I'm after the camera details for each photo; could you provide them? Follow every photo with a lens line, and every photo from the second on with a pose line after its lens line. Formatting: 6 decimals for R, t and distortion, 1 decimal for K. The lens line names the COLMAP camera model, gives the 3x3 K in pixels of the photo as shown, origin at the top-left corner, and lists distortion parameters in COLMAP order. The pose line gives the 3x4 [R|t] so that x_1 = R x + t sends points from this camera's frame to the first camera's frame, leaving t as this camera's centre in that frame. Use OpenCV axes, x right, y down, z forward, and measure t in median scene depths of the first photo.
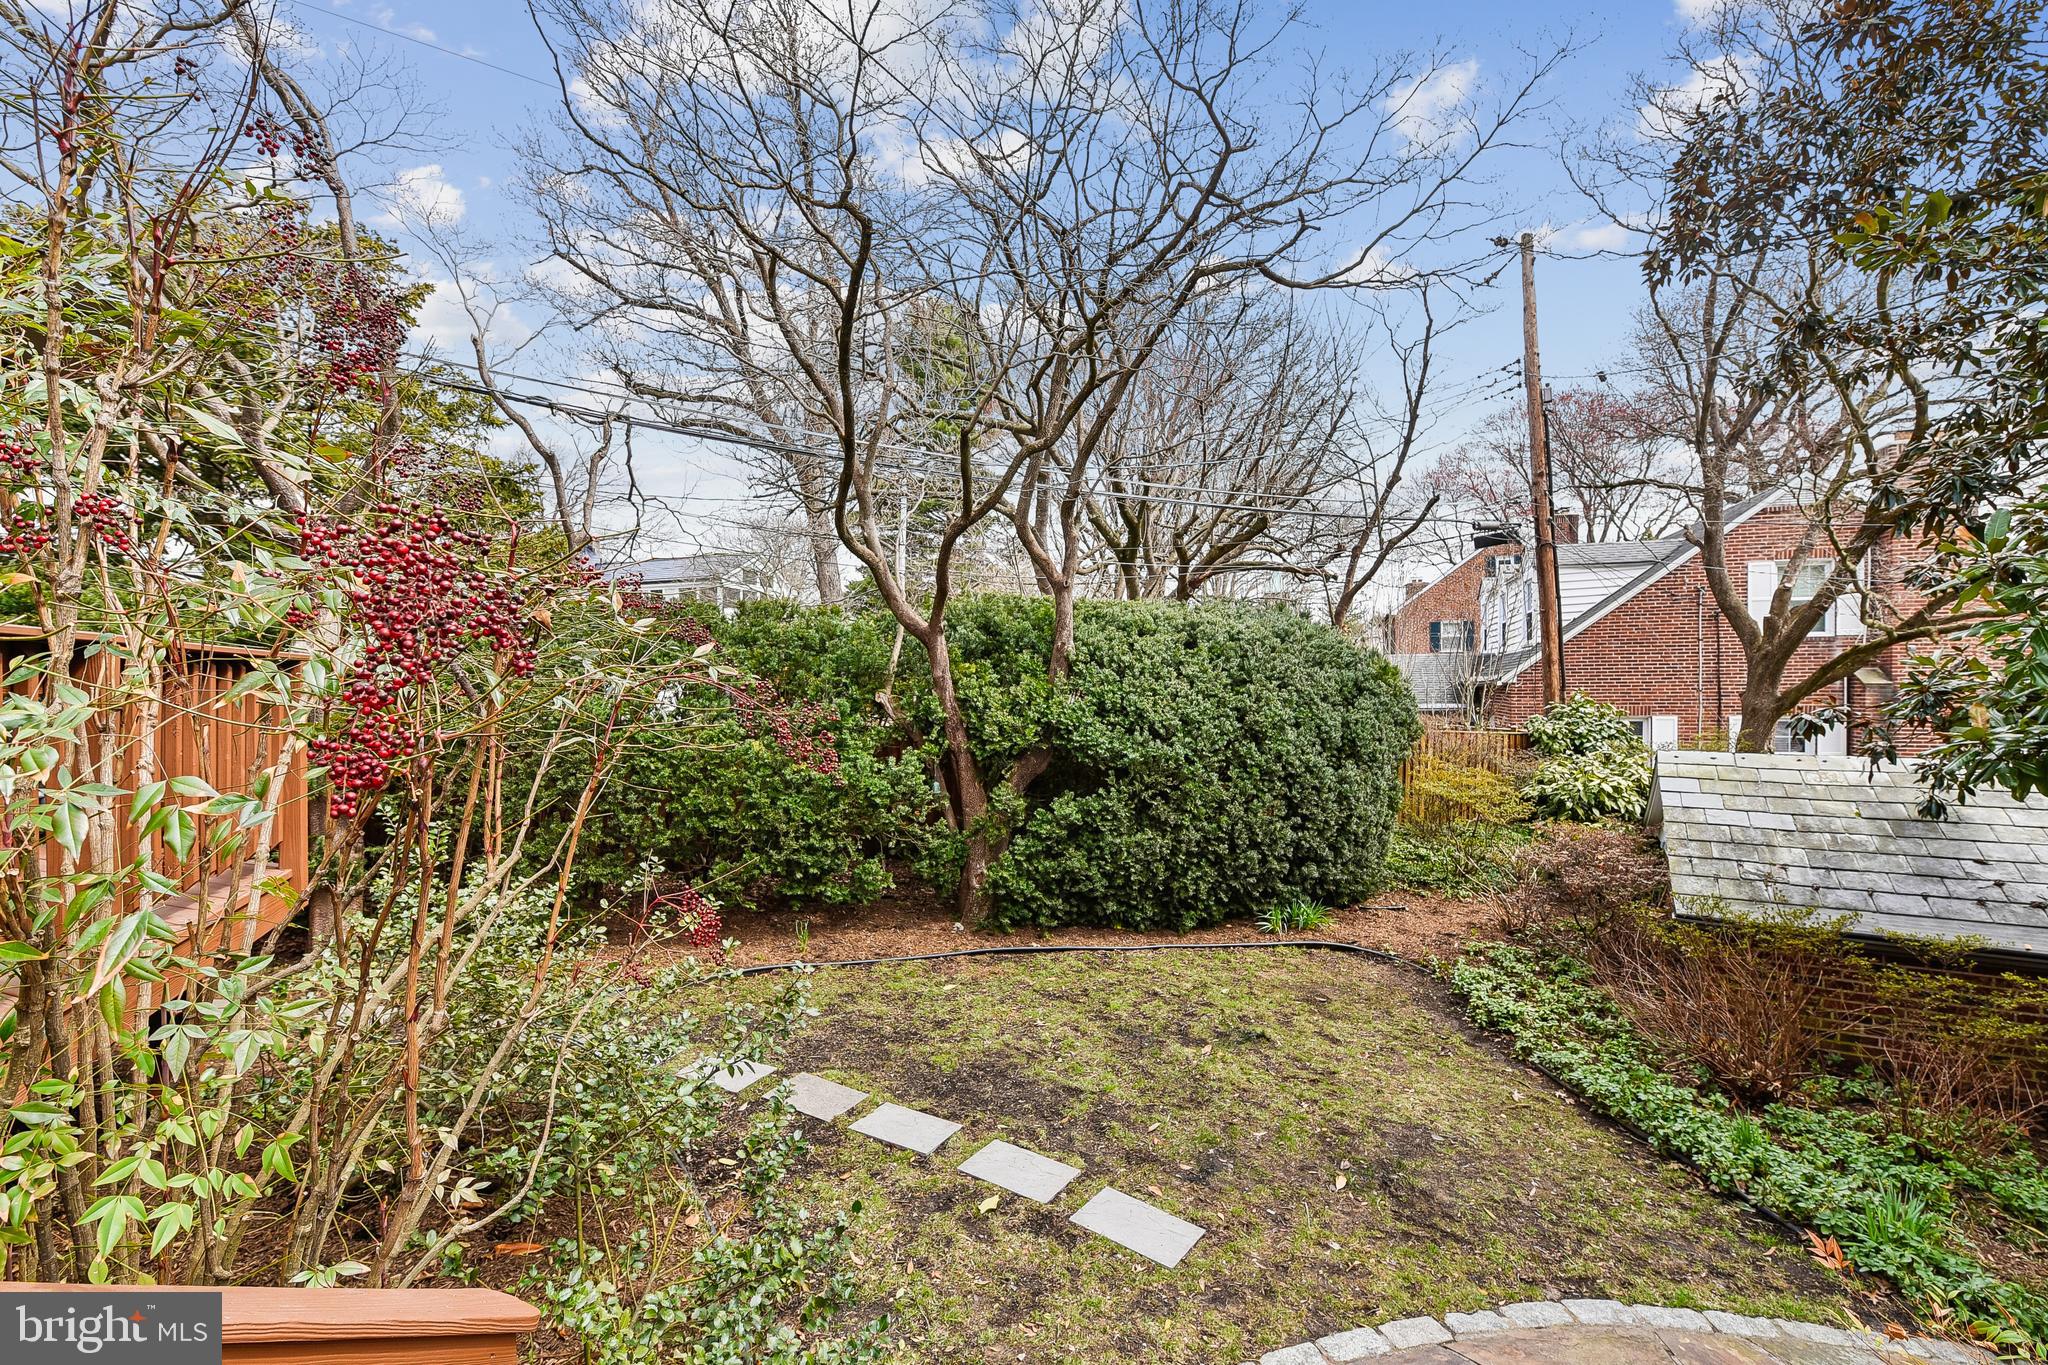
lens RADIAL K [[893.6, 0, 1027.0], [0, 893.6, 678.5], [0, 0, 1]] dist [-0.008883, -0.007032]
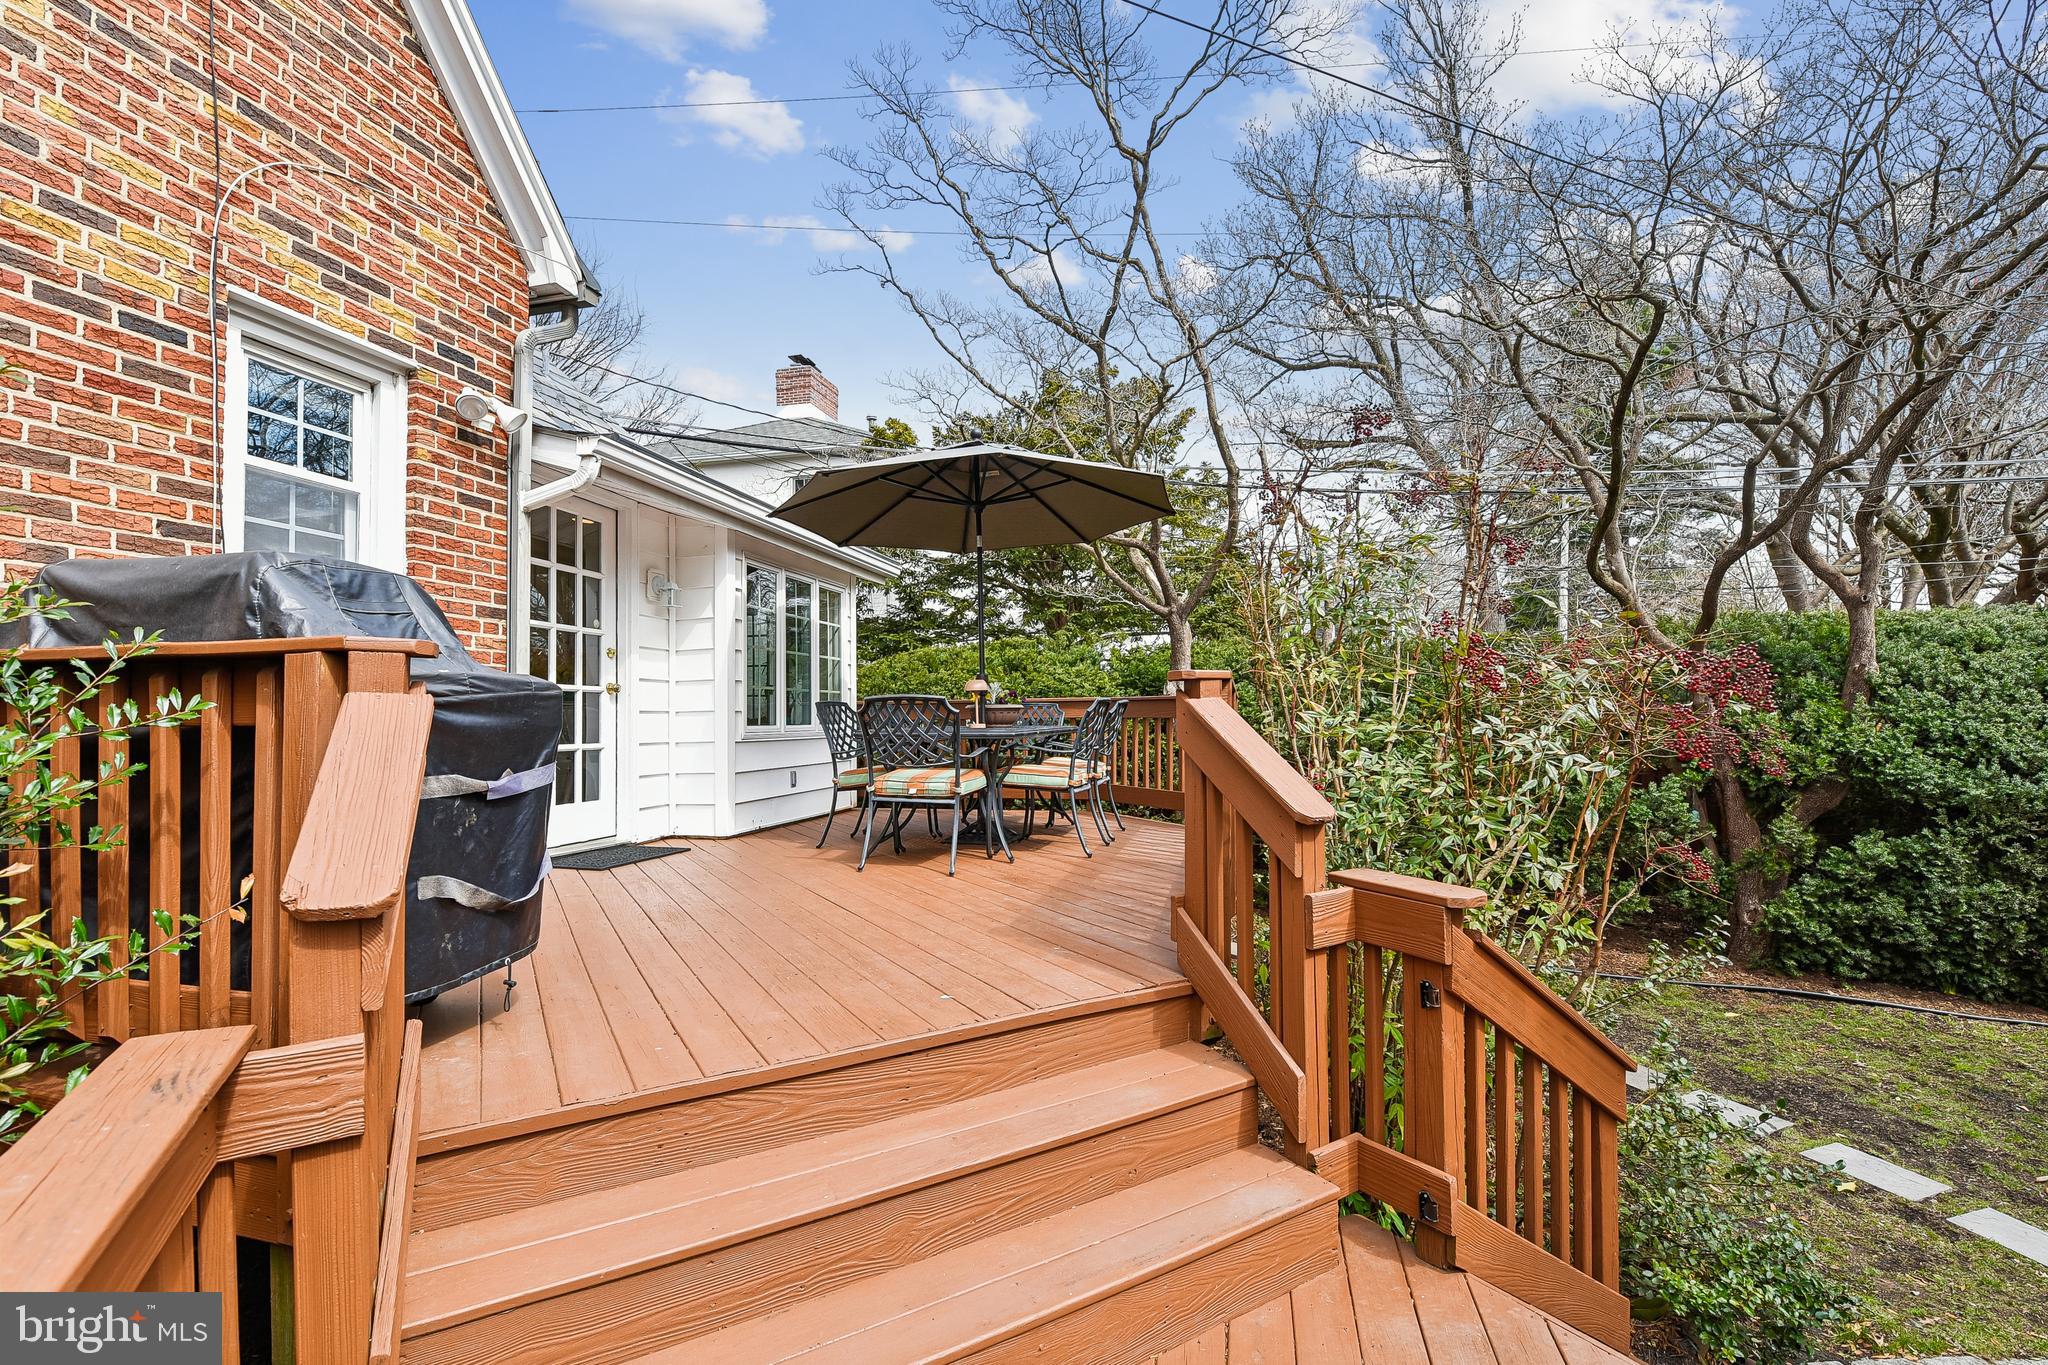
lens RADIAL K [[893.6, 0, 1030.9], [0, 893.6, 703.2], [0, 0, 1]] dist [-0.008883, -0.007032]
pose [[0.787689, -0.012677, -0.615942, -0.076245], [0.008476, 0.999917, -0.009740, 0.001096], [0.616014, 0.002452, 0.787731, -0.217588]]
